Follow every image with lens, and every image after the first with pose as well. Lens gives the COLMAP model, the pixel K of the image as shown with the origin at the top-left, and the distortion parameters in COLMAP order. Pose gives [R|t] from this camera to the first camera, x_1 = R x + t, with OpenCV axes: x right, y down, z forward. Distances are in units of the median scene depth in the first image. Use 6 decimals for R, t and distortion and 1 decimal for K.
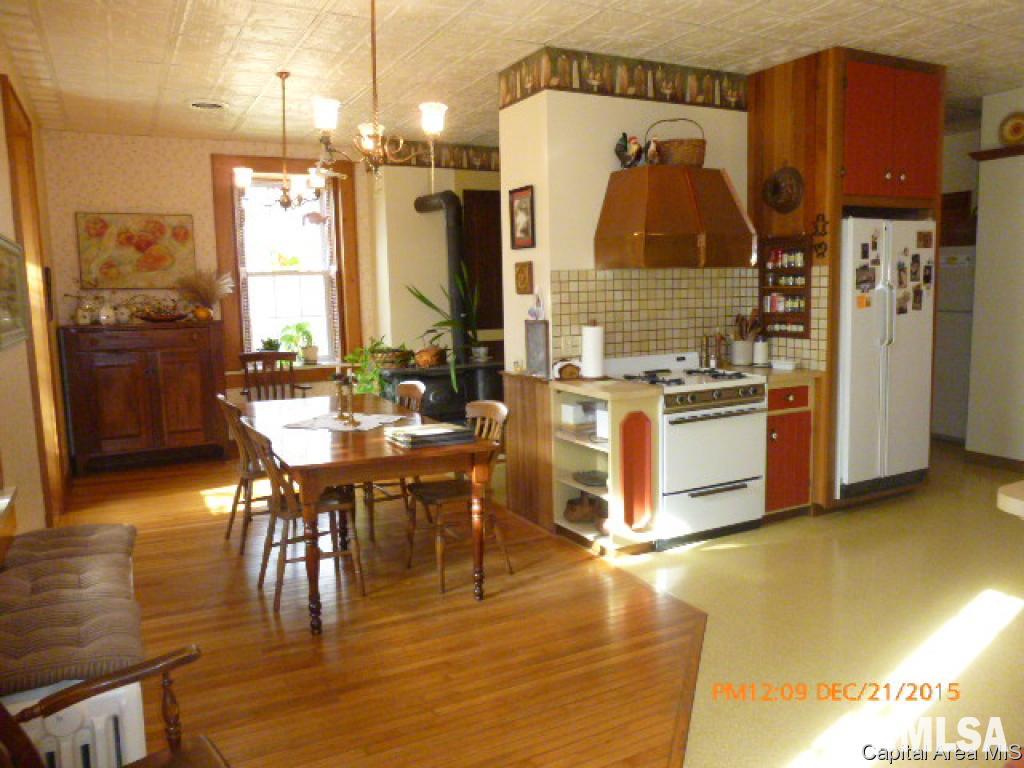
lens RADIAL K [[782.8, 0, 512.0], [0, 782.8, 384.0], [0, 0, 1]] dist [-0.002036, 0.000251]
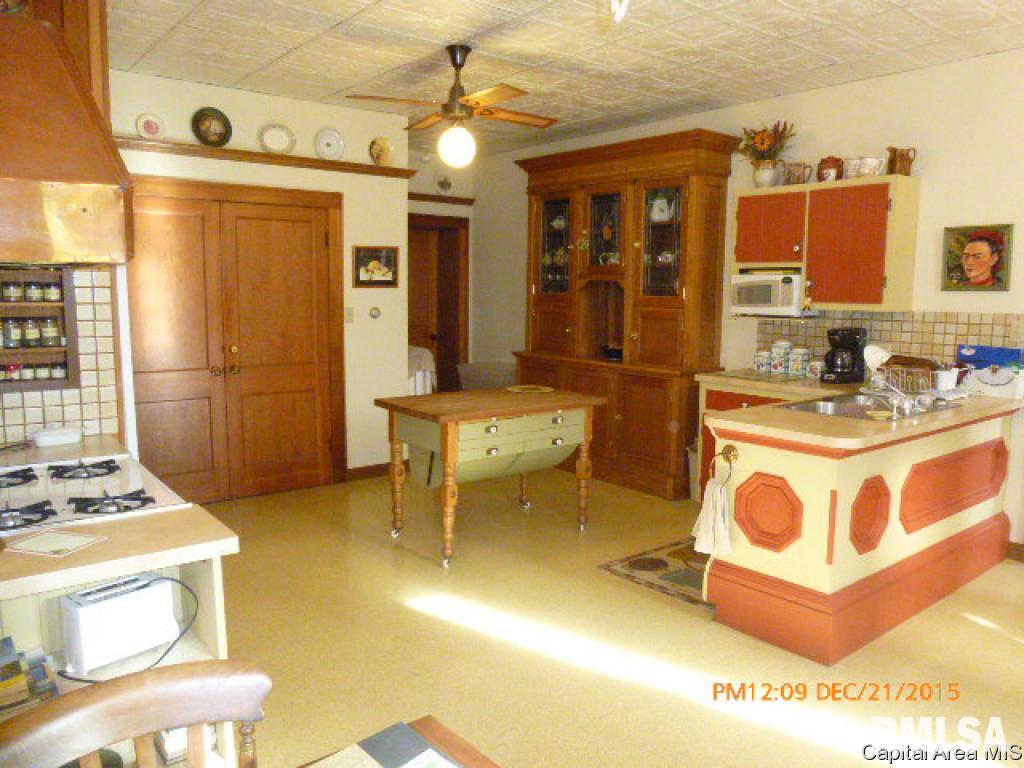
lens RADIAL K [[782.8, 0, 512.0], [0, 782.8, 384.0], [0, 0, 1]] dist [-0.002036, 0.000251]
pose [[-0.218705, -0.101748, 0.970472, -0.965413], [0.120529, 0.984116, 0.130341, -0.320834], [-0.968319, 0.145476, -0.202968, 2.549984]]
